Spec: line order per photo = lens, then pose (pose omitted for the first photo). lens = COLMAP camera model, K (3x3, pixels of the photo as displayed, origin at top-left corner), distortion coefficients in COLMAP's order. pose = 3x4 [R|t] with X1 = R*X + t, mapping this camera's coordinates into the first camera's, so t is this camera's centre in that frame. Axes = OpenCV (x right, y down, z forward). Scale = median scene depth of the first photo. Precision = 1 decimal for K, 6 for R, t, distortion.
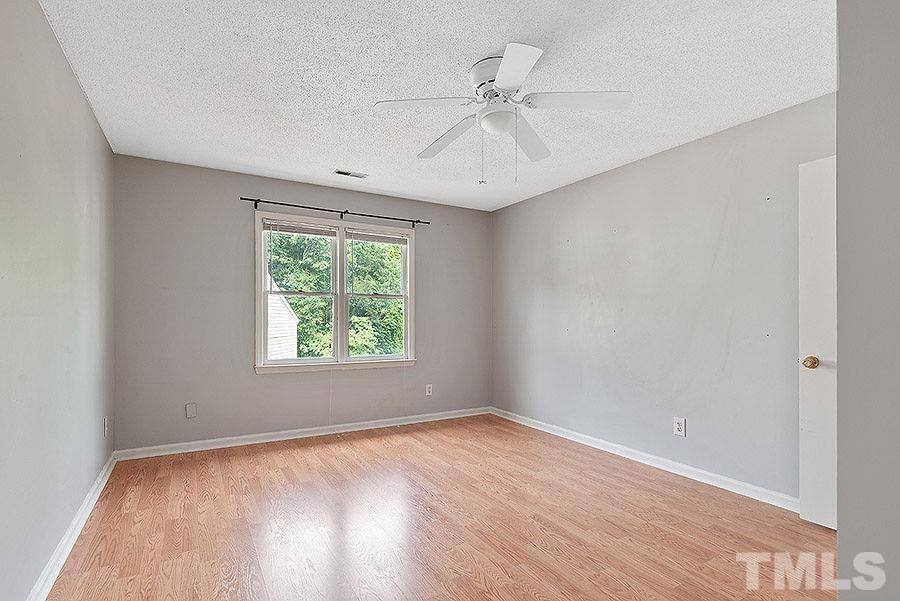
lens RADIAL K [[438.0, 0, 445.2], [0, 438.0, 323.3], [0, 0, 1]] dist [-0.000611, -0.000433]
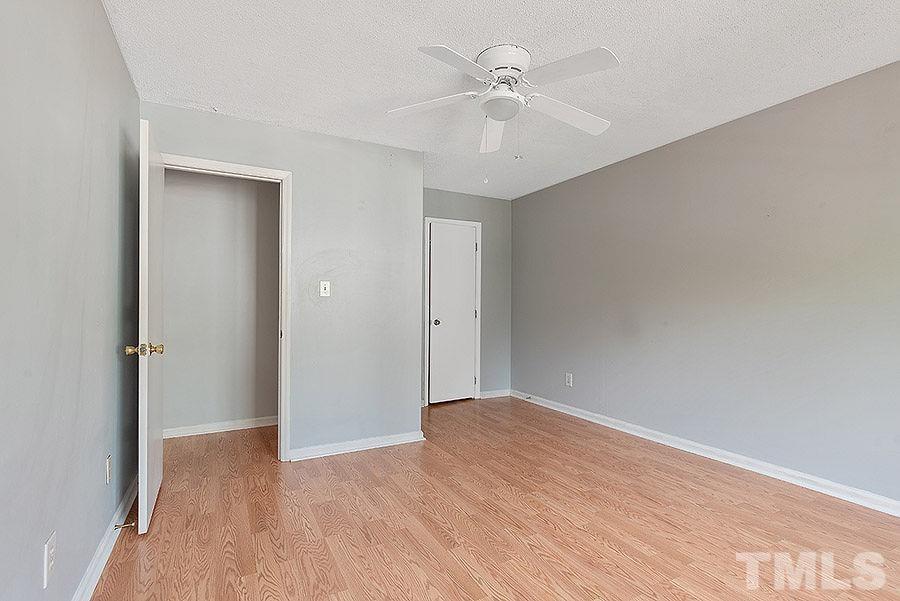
lens RADIAL K [[438.0, 0, 443.9], [0, 438.0, 299.8], [0, 0, 1]] dist [-0.000611, -0.000433]
pose [[-0.999445, -0.004417, 0.033016, 0.200665], [-0.004549, 0.999982, -0.003933, -0.011626], [-0.032998, -0.004081, -0.999447, 1.829981]]
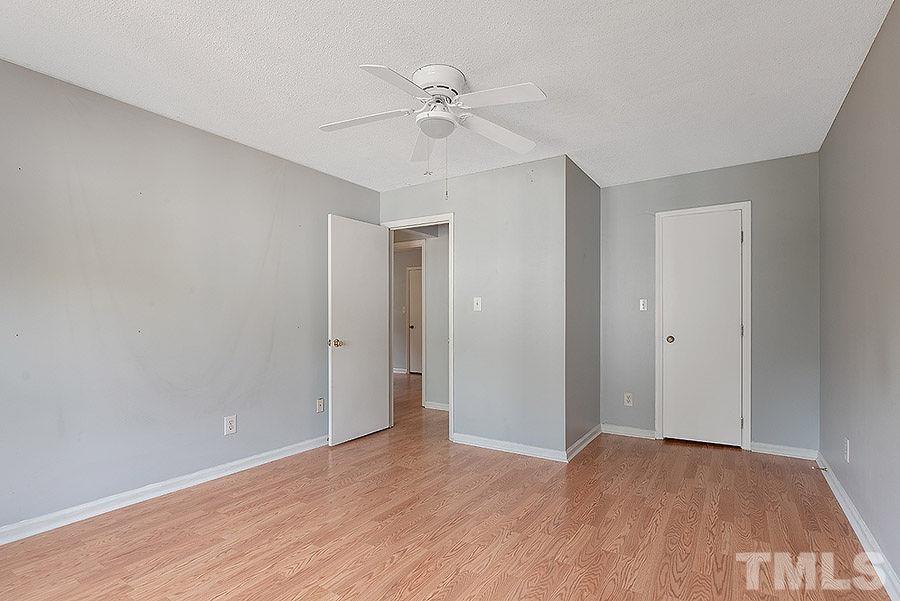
lens RADIAL K [[438.0, 0, 457.7], [0, 438.0, 315.6], [0, 0, 1]] dist [-0.000611, -0.000433]
pose [[-0.461157, -0.001855, 0.887316, -0.742207], [0.004108, 0.999983, 0.004226, -0.015389], [-0.887309, 0.005594, -0.461142, 1.299616]]
